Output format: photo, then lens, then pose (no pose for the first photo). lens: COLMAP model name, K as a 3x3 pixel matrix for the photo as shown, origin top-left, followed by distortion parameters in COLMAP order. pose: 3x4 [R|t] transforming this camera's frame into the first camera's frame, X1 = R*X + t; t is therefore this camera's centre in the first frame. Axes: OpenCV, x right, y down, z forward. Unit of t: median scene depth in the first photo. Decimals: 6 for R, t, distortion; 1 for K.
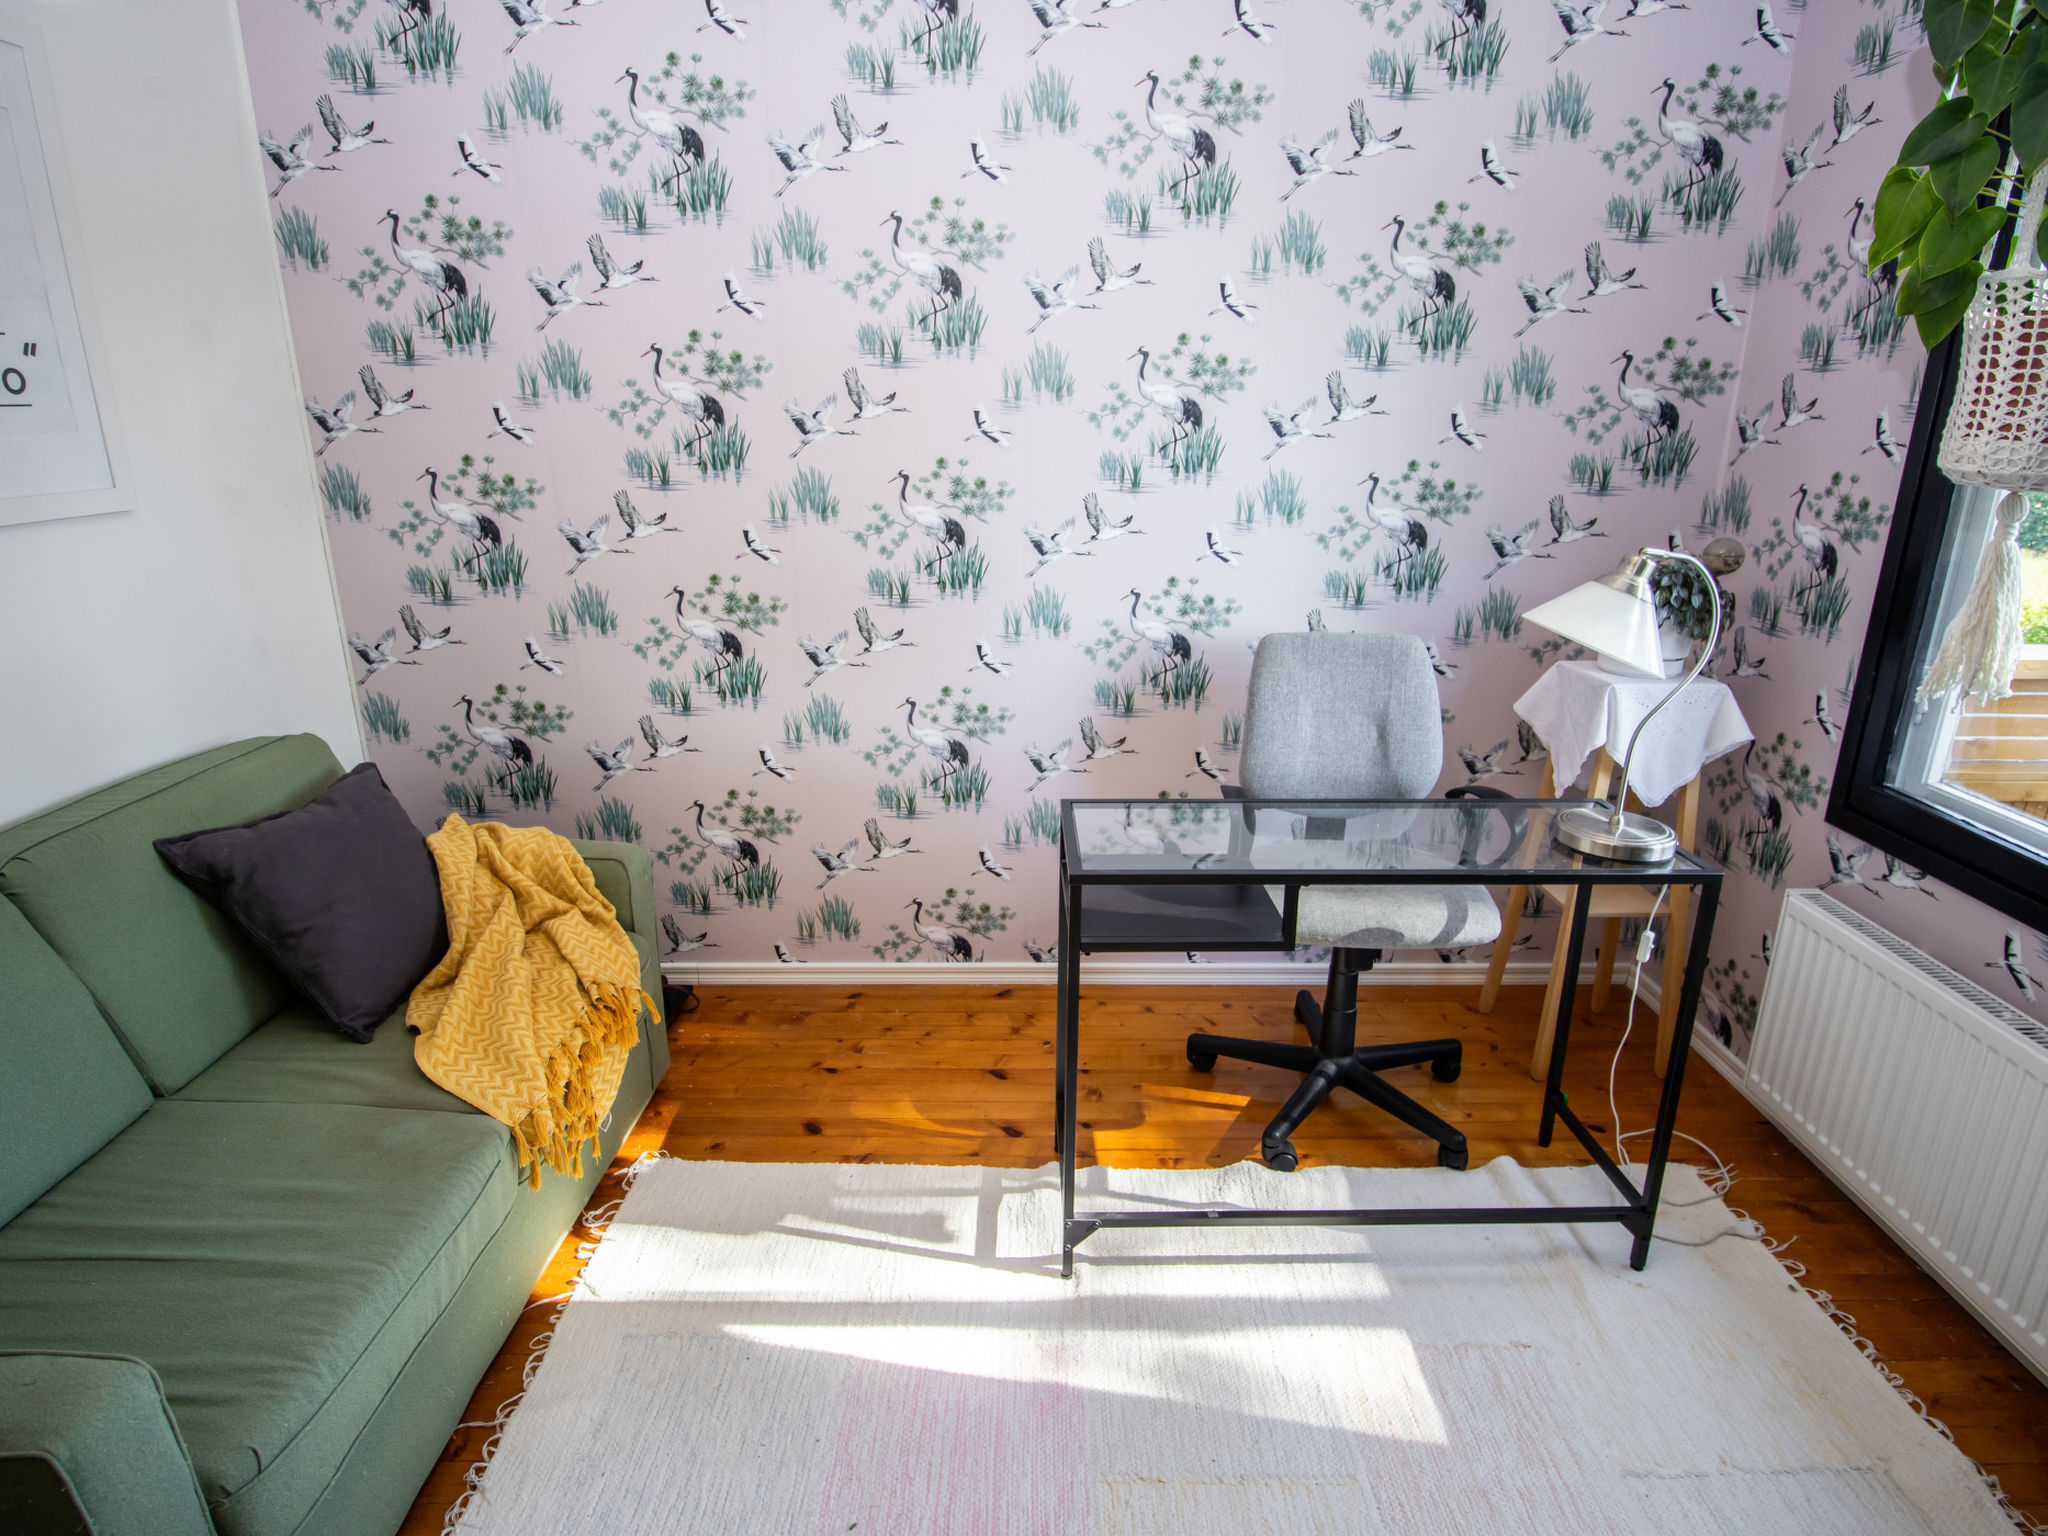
lens RADIAL K [[1078.5, 0, 1019.3], [0, 1078.5, 760.6], [0, 0, 1]] dist [-0.011837, 0.002426]
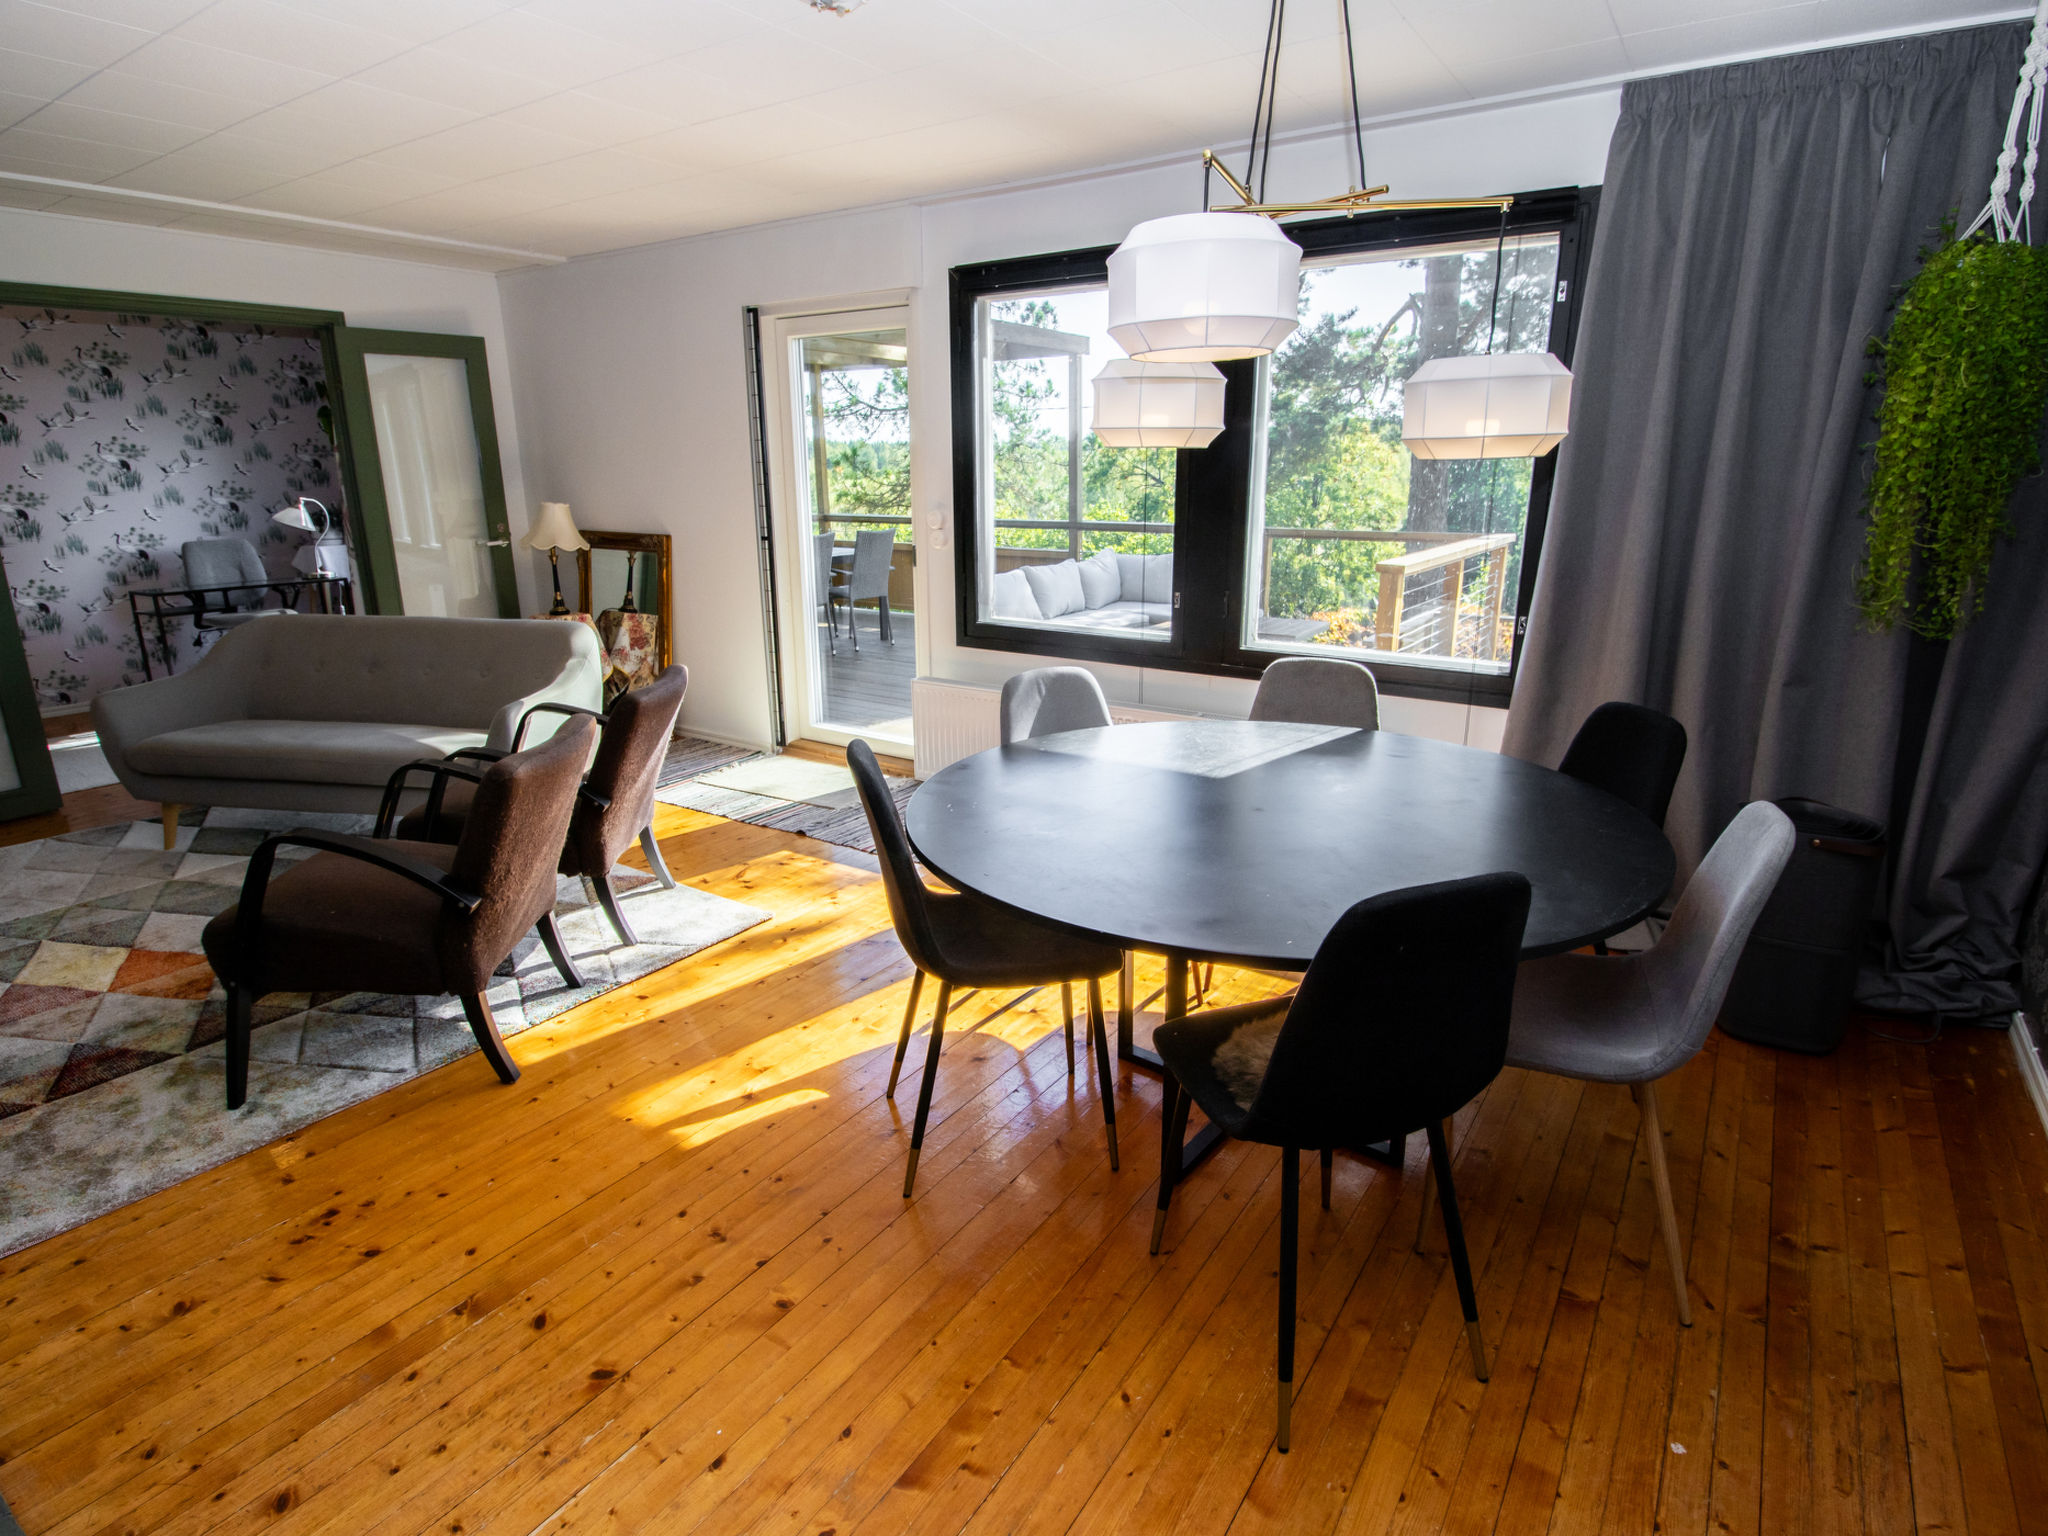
lens RADIAL K [[1078.5, 0, 1023.0], [0, 1078.5, 751.6], [0, 0, 1]] dist [-0.011837, 0.002426]
pose [[0.559073, -0.225845, 0.797767, -0.828856], [0.251149, 0.963111, 0.096650, 0.633358], [-0.790166, 0.146324, 0.595170, -2.128918]]
